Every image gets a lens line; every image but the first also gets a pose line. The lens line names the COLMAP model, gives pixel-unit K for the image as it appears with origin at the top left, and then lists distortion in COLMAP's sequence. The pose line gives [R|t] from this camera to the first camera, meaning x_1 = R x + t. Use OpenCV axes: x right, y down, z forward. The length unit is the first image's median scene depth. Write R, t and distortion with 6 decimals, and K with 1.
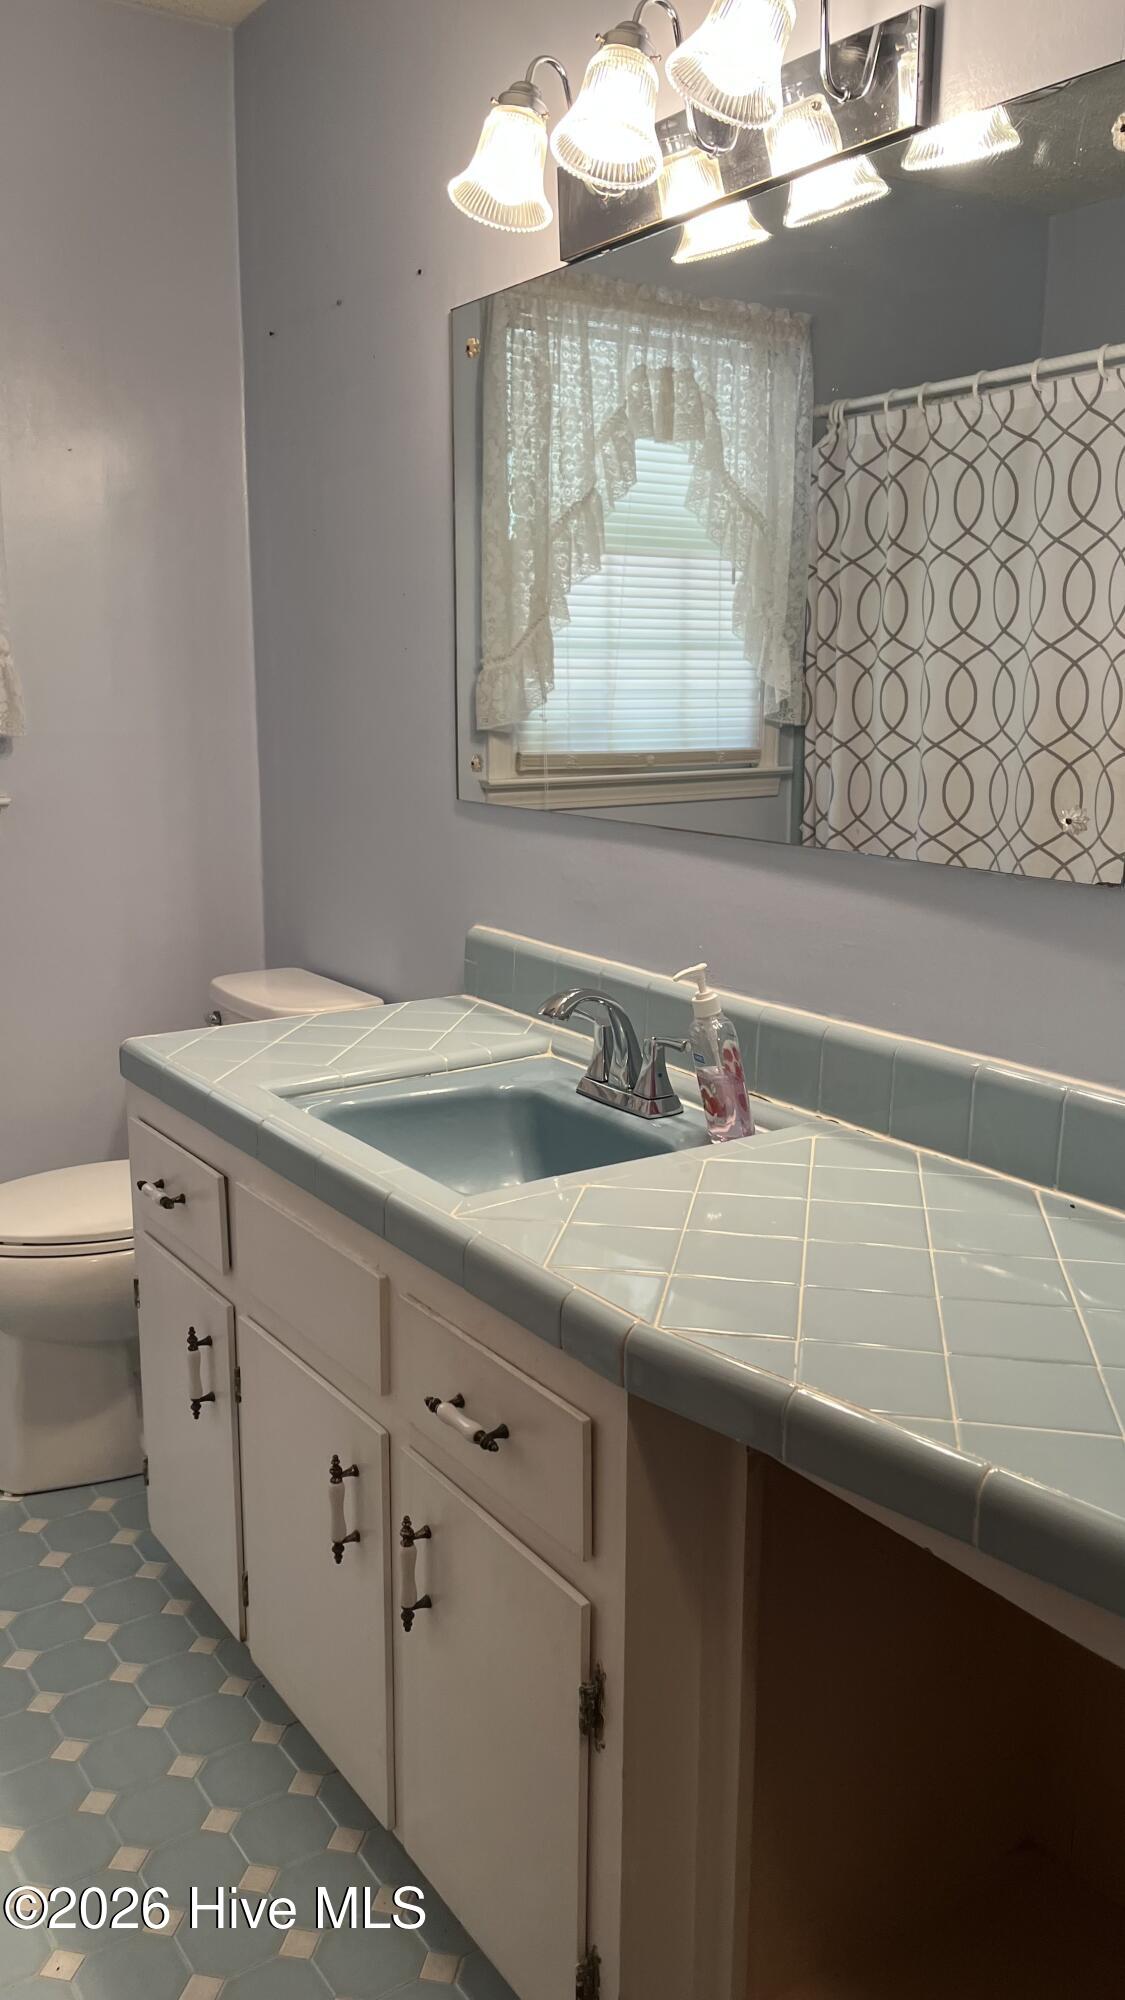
lens RADIAL K [[1540.4, 0, 556.5], [0, 1540.4, 1002.1], [0, 0, 1]] dist [0.045100, -0.012243]
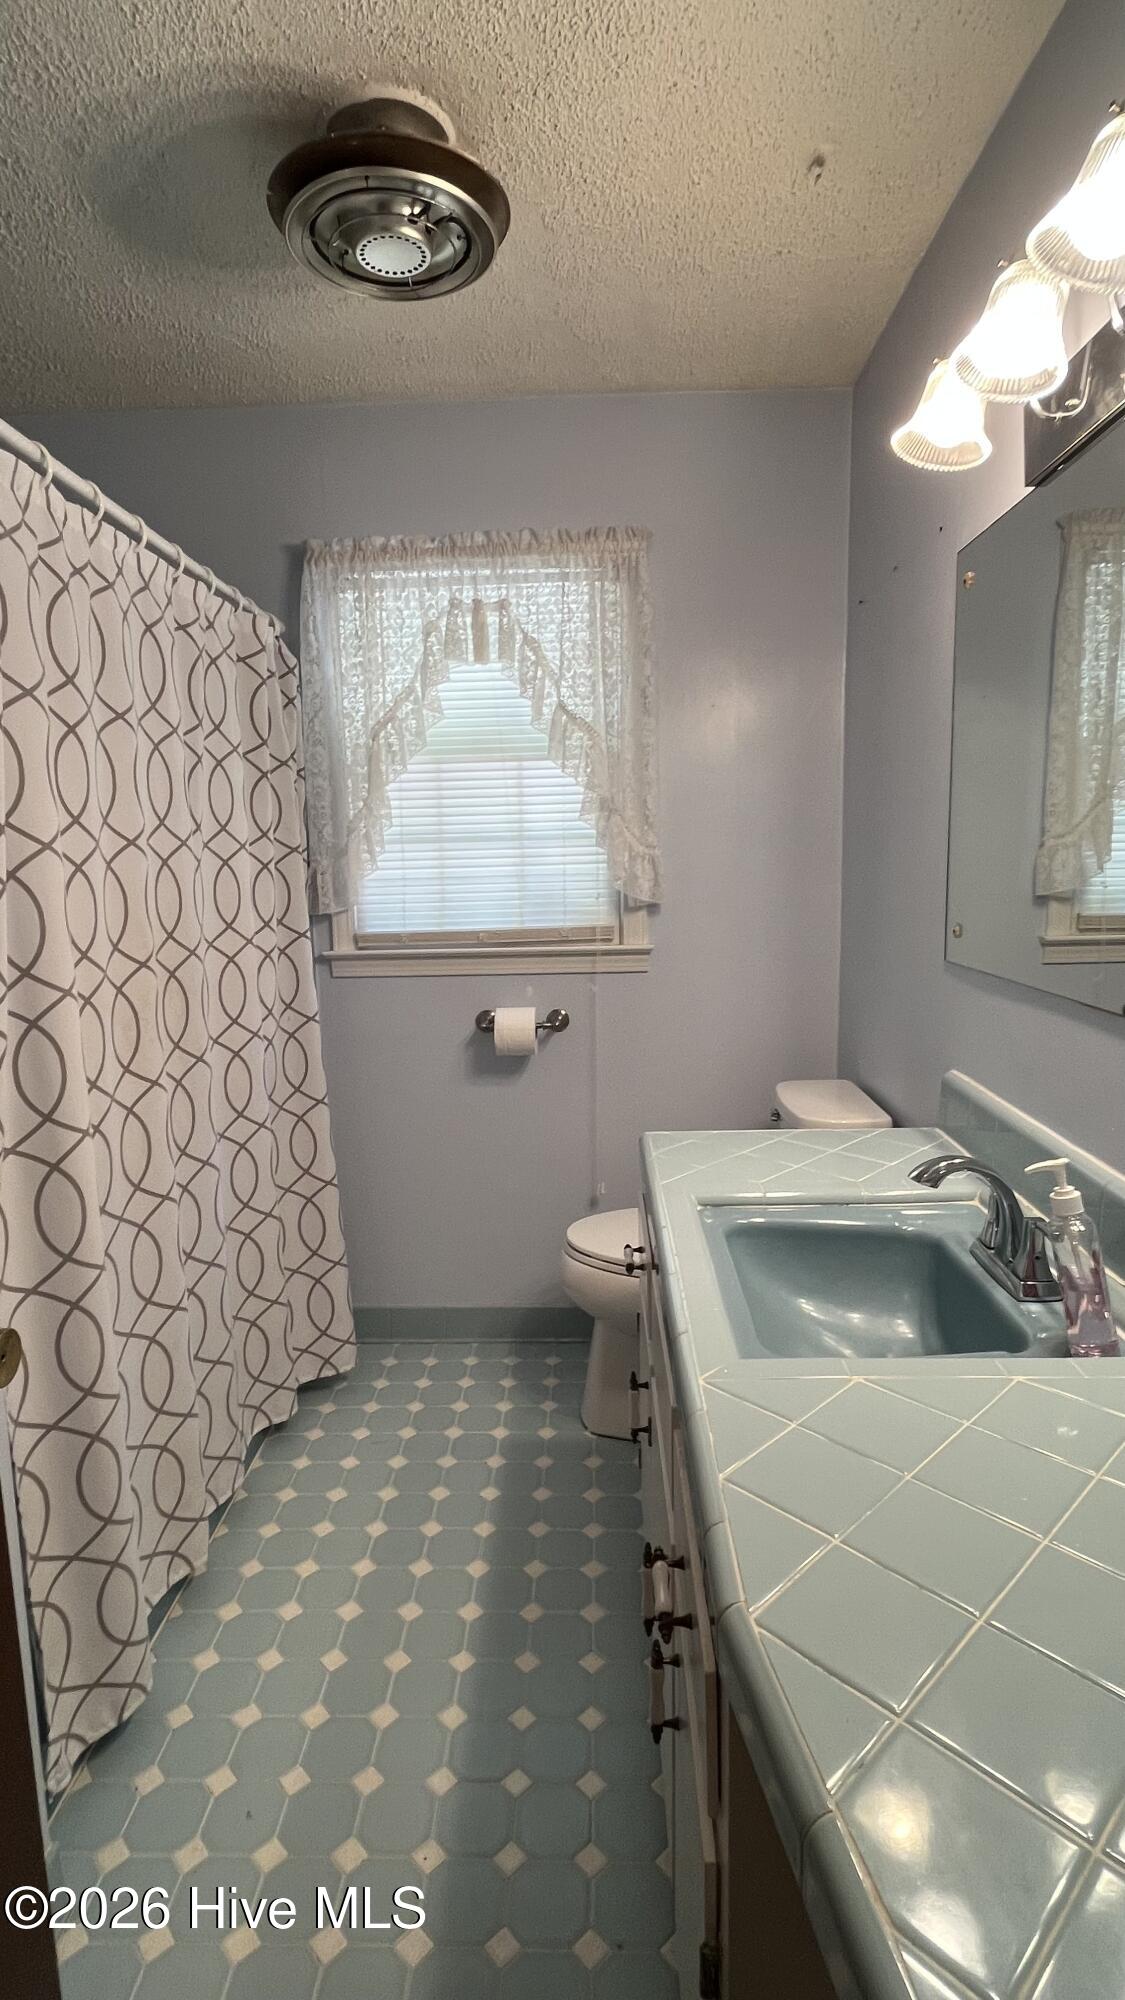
lens RADIAL K [[980.4, 0, 569.3], [0, 980.4, 994.0], [0, 0, 1]] dist [-0.001212, -0.000154]
pose [[0.810294, 0.059740, -0.582970, 0.105776], [-0.094682, 0.995066, -0.029632, -0.043346], [0.578324, 0.079207, 0.811953, 0.177335]]
